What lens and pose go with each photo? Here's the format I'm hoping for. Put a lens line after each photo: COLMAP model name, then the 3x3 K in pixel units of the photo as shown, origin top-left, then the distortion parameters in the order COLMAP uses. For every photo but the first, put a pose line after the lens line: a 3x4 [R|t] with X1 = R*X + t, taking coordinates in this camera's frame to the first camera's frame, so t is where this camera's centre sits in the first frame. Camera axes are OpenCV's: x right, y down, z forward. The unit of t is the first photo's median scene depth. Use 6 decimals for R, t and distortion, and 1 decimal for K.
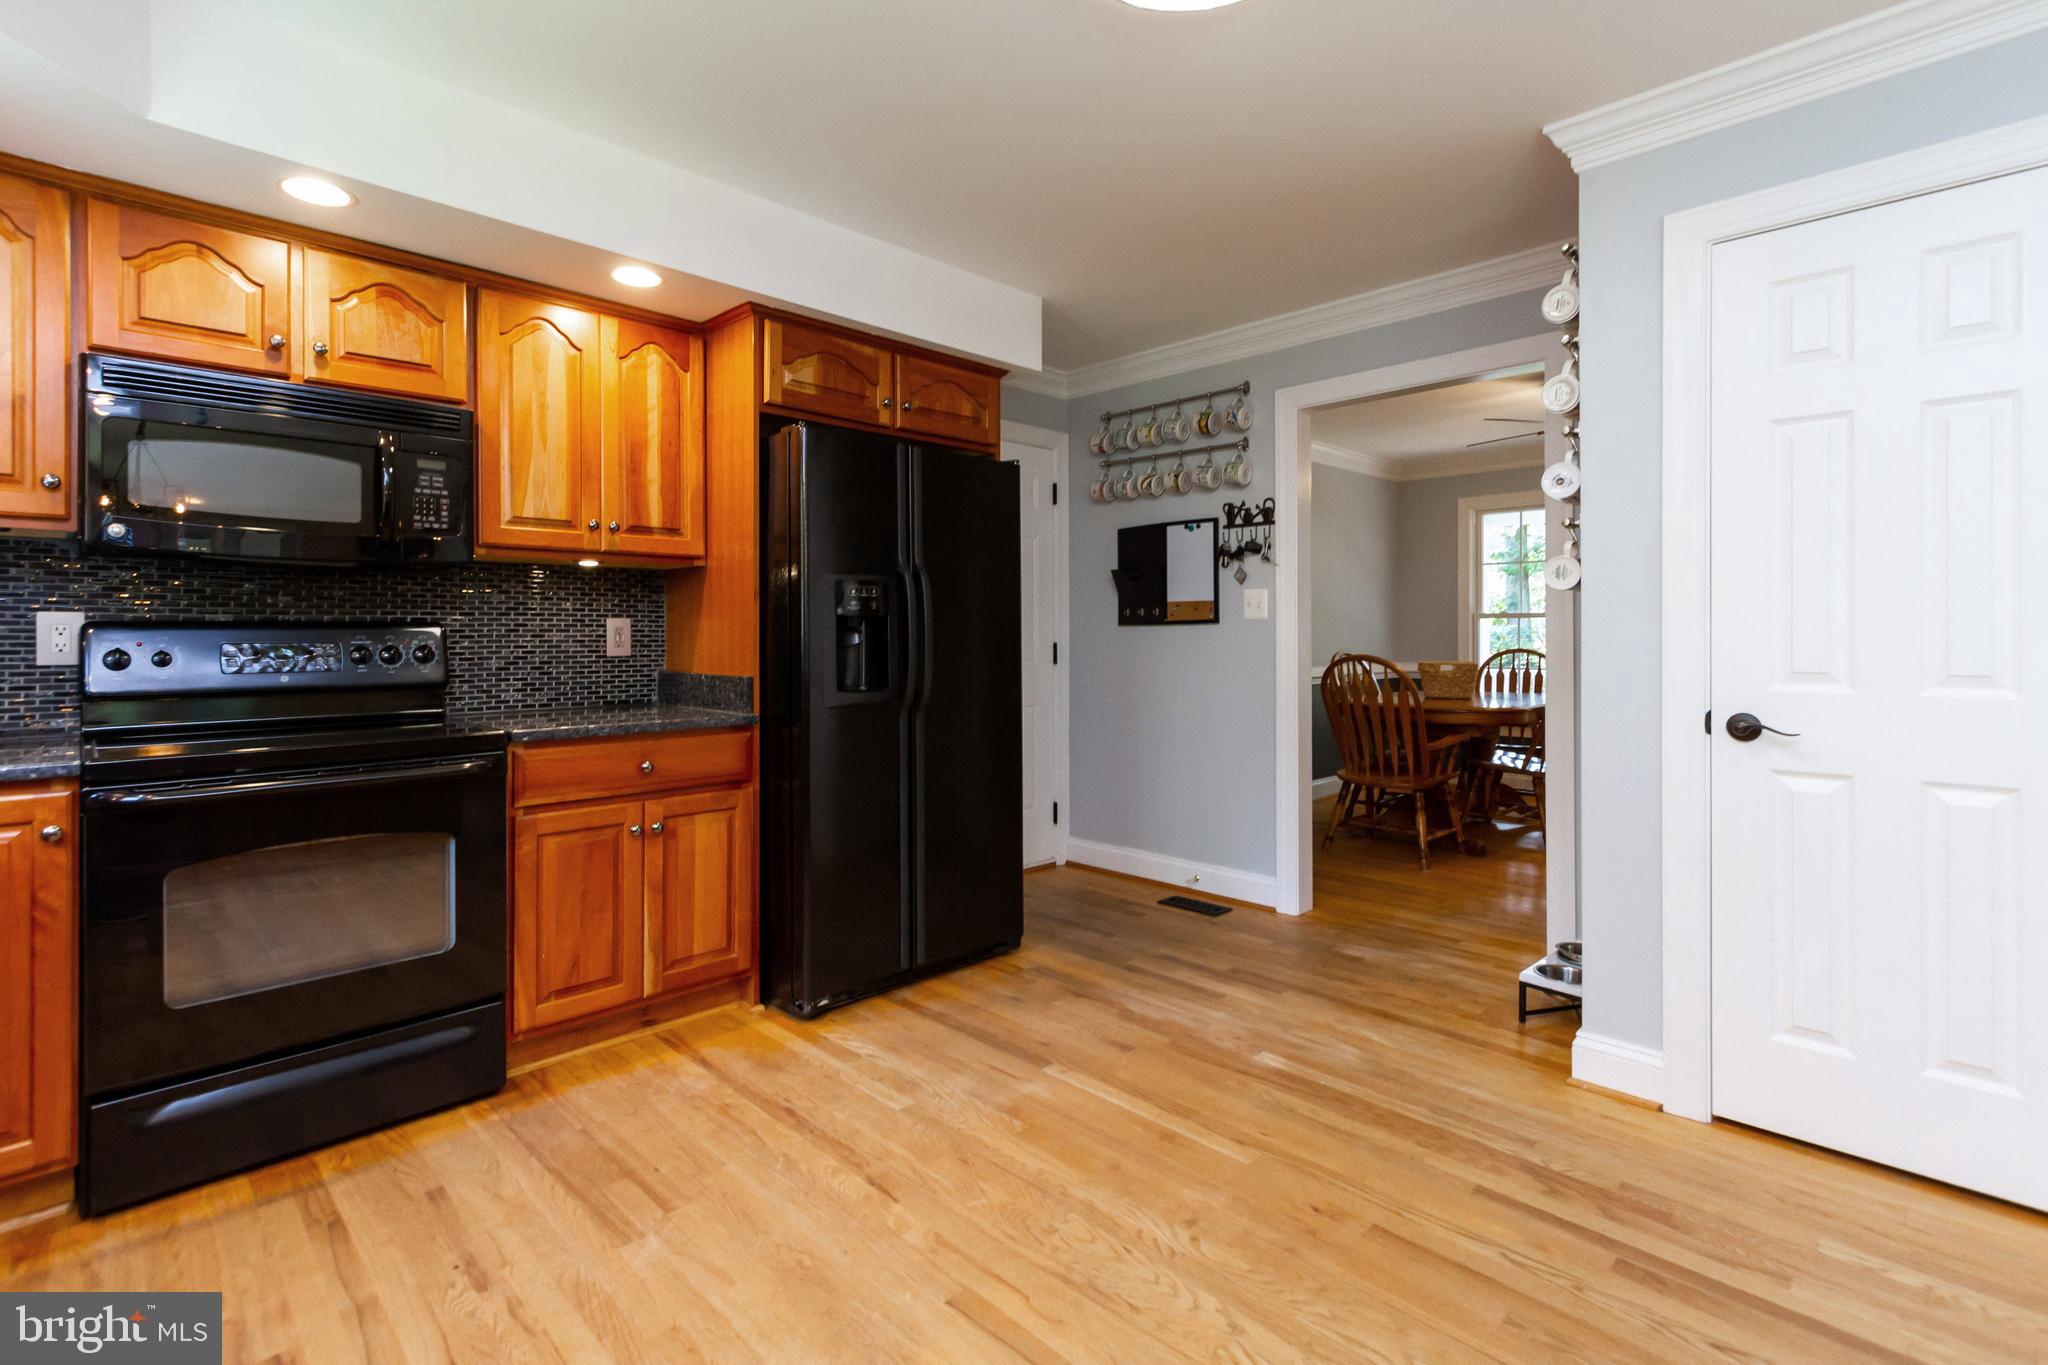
lens RADIAL K [[946.7, 0, 1006.5], [0, 946.7, 629.6], [0, 0, 1]] dist [0.006350, -0.001077]
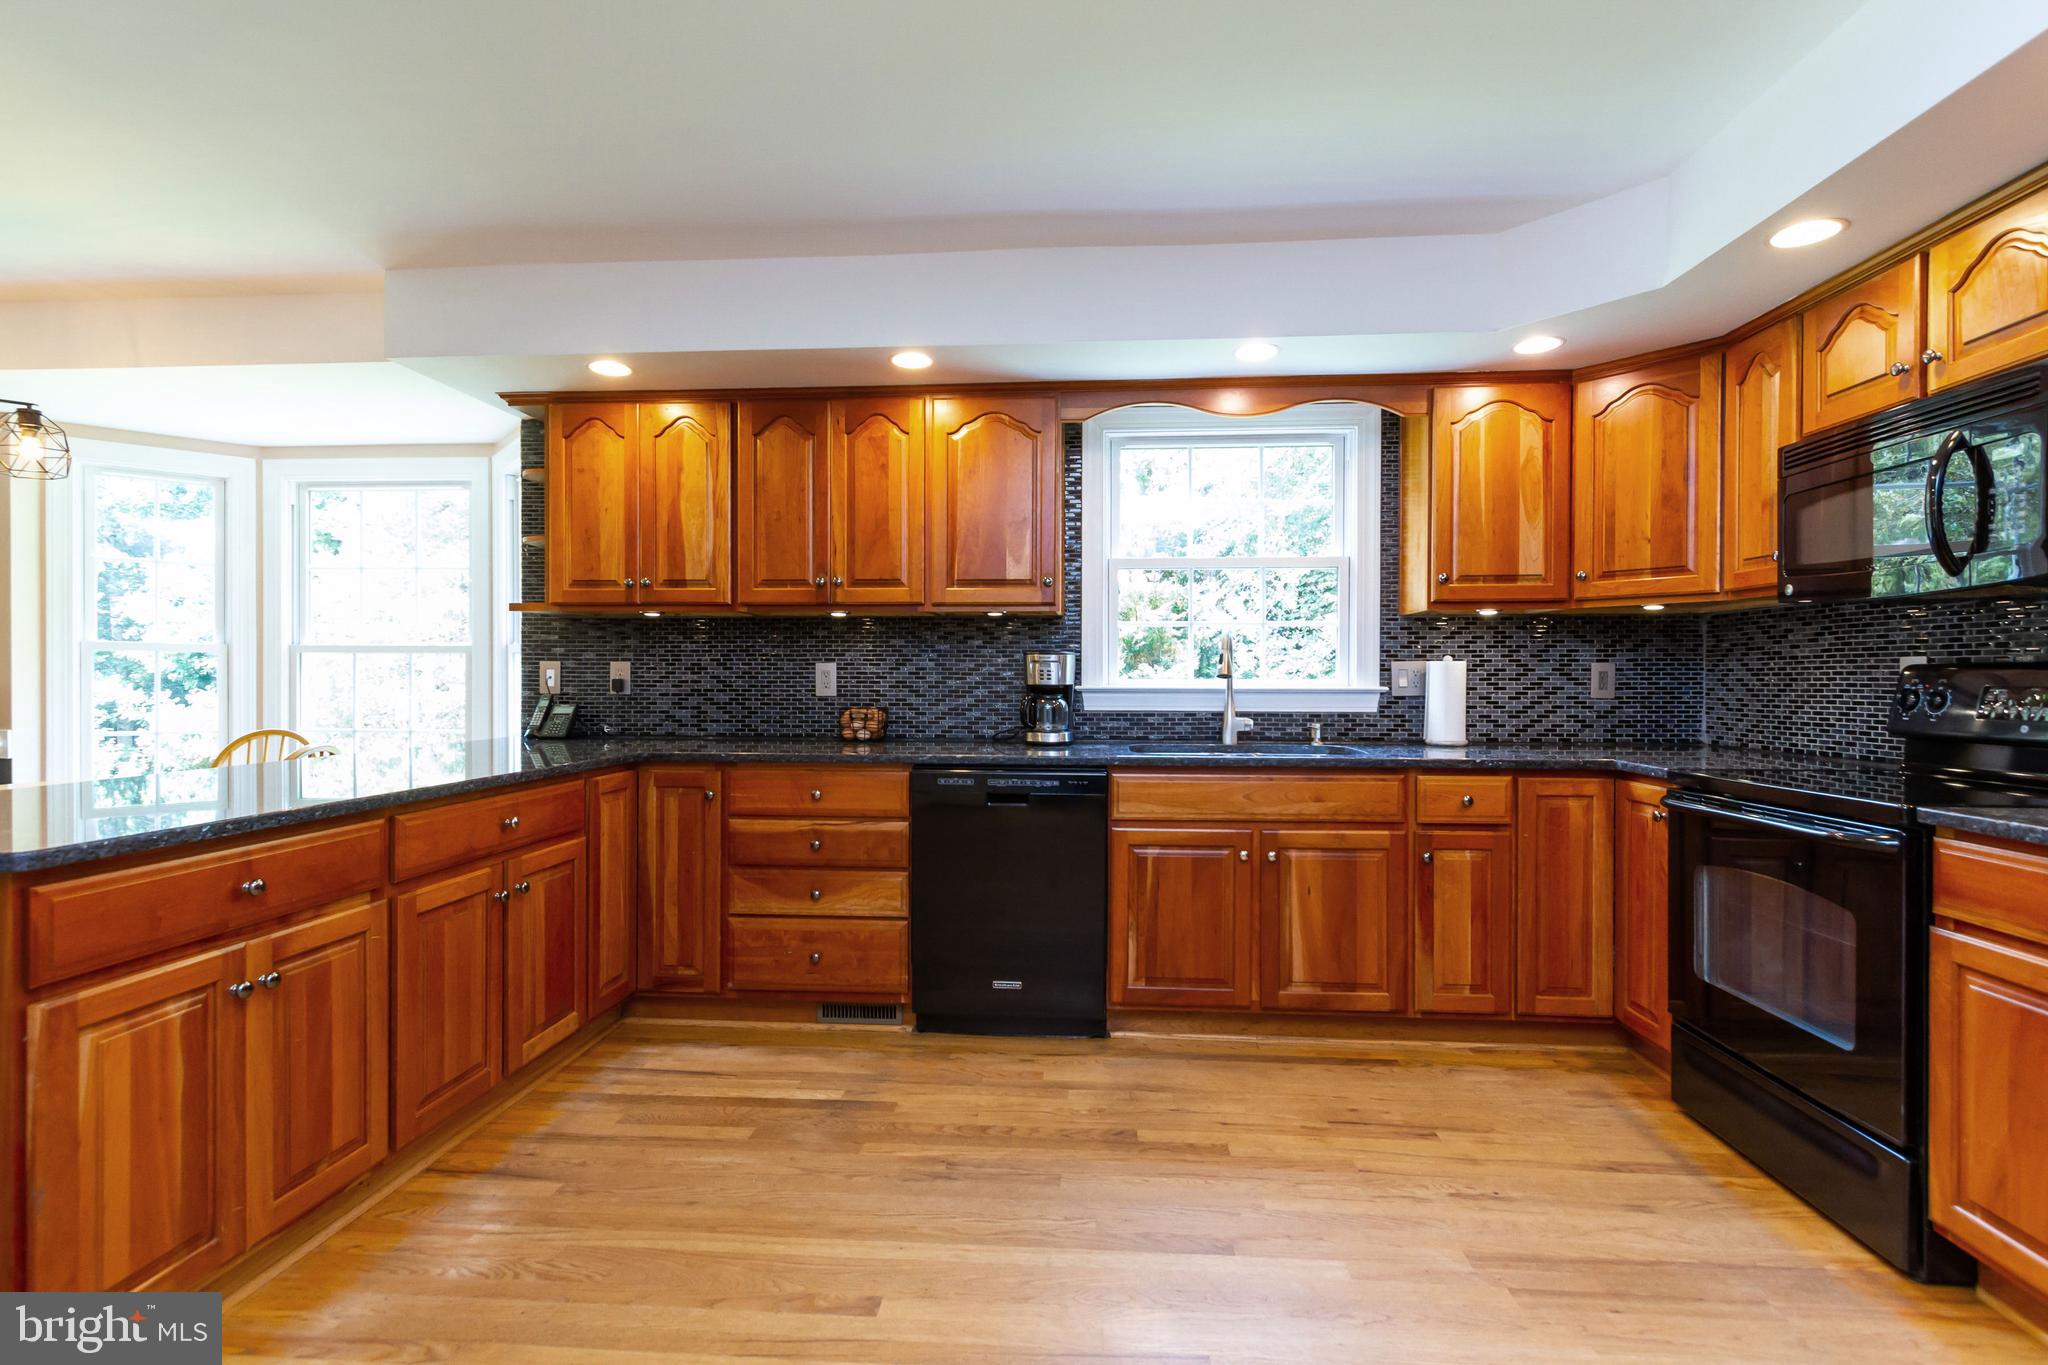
lens RADIAL K [[946.7, 0, 1036.2], [0, 946.7, 685.3], [0, 0, 1]] dist [0.006350, -0.001077]
pose [[-0.741261, 0.007284, -0.671177, 0.577175], [0.003125, 0.999968, 0.007401, 0.005475], [0.671210, 0.003389, -0.741260, 1.286391]]
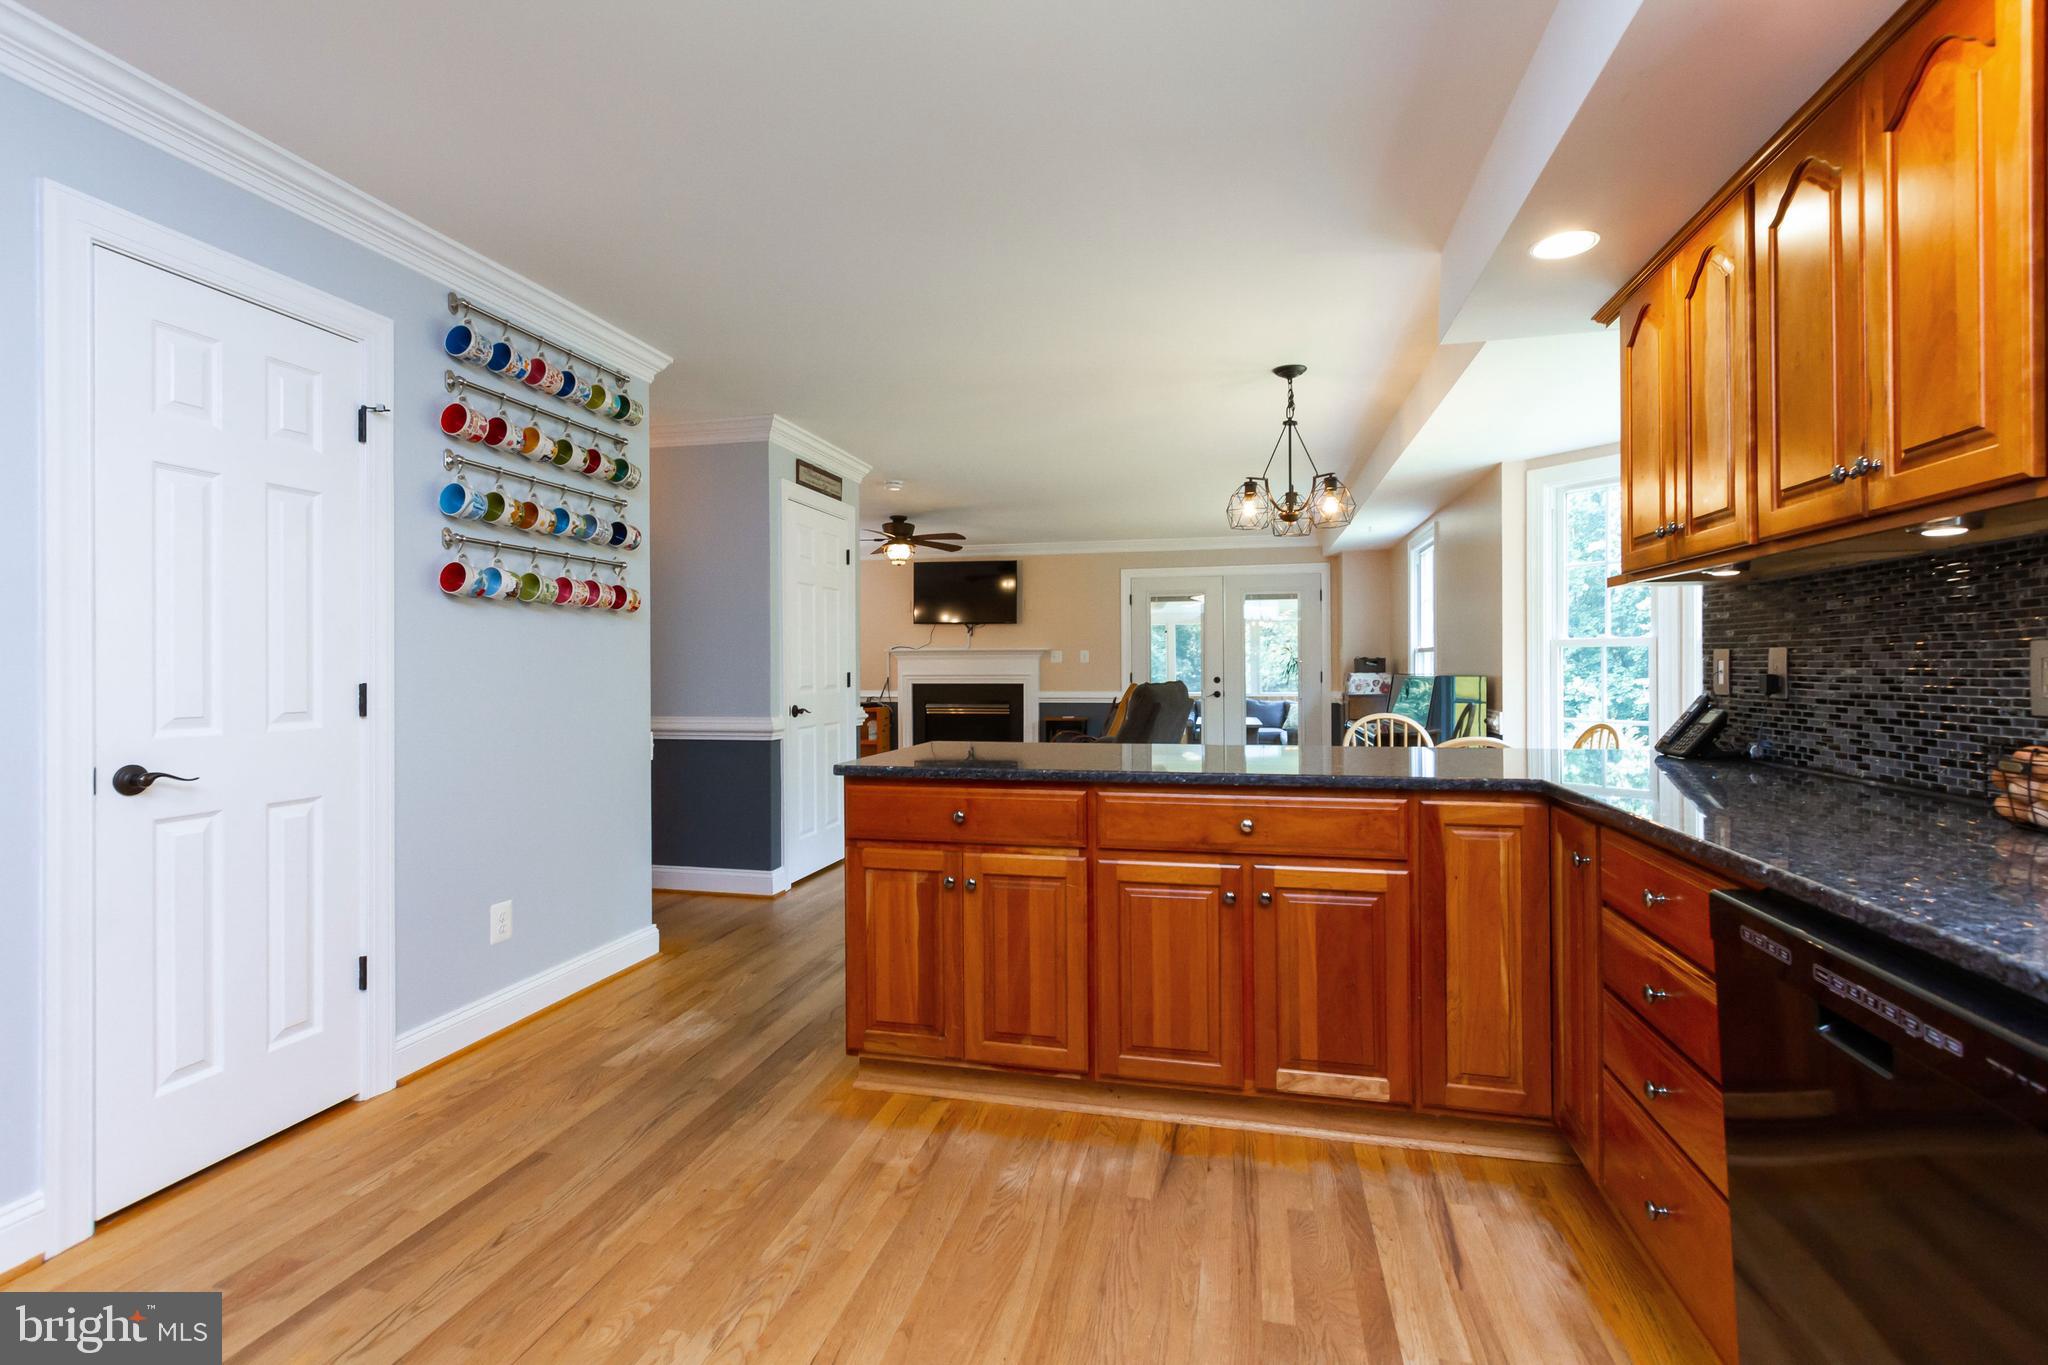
lens RADIAL K [[946.7, 0, 1028.6], [0, 946.7, 664.5], [0, 0, 1]] dist [0.006350, -0.001077]
pose [[-0.539555, 0.008932, 0.841903, -0.525426], [0.002714, 0.999957, -0.008869, -0.000116], [-0.841946, -0.002501, -0.539556, 0.816223]]
